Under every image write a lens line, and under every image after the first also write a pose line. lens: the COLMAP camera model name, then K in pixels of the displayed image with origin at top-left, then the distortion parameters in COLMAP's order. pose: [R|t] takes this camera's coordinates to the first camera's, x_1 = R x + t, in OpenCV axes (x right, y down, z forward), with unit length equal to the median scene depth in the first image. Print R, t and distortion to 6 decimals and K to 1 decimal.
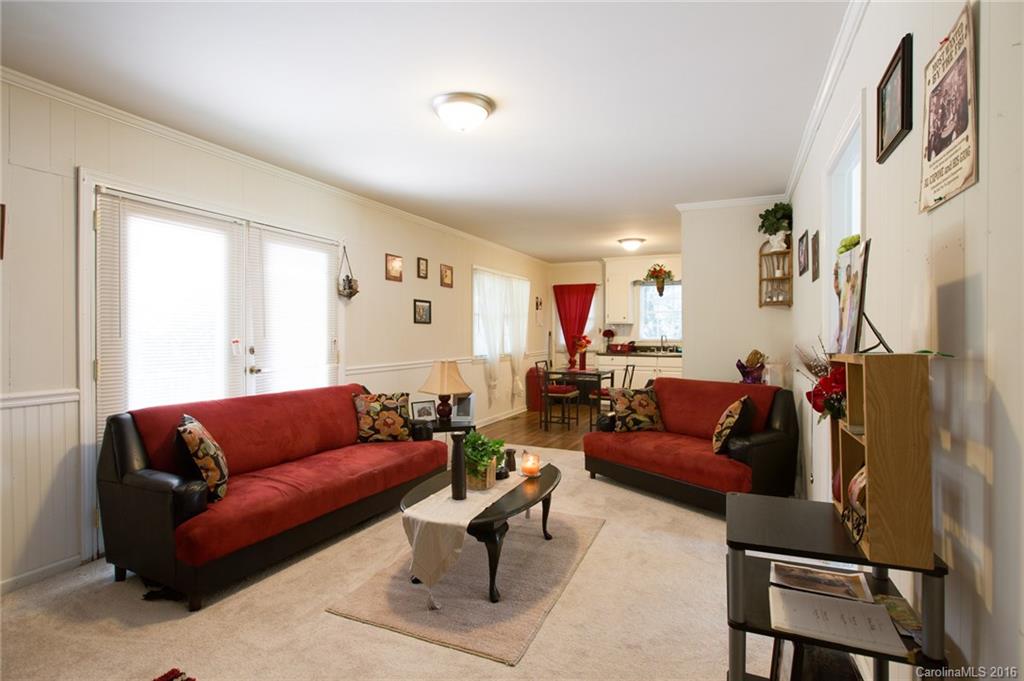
lens RADIAL K [[505.4, 0, 512.4], [0, 505.4, 332.1], [0, 0, 1]] dist [0.000291, -0.000132]
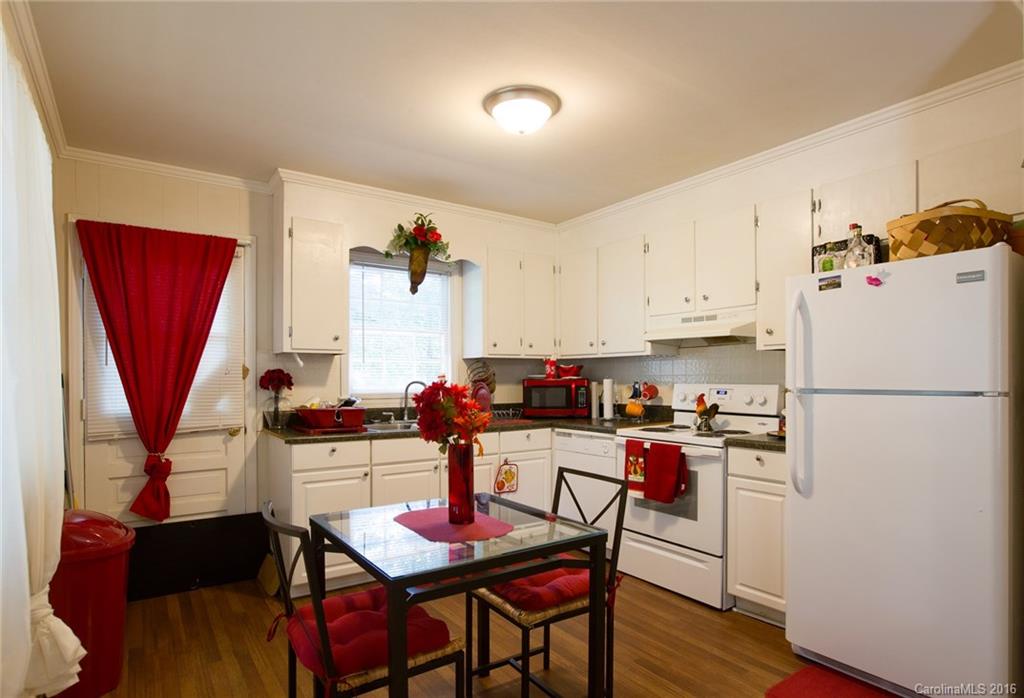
lens RADIAL K [[564.7, 0, 515.3], [0, 564.7, 377.5], [0, 0, 1]] dist [-0.002427, -0.000354]
pose [[0.524205, 0.001575, 0.851591, -0.076903], [0.004457, 0.999980, -0.004593, 0.003950], [-0.851581, 0.006203, 0.524187, 0.685466]]
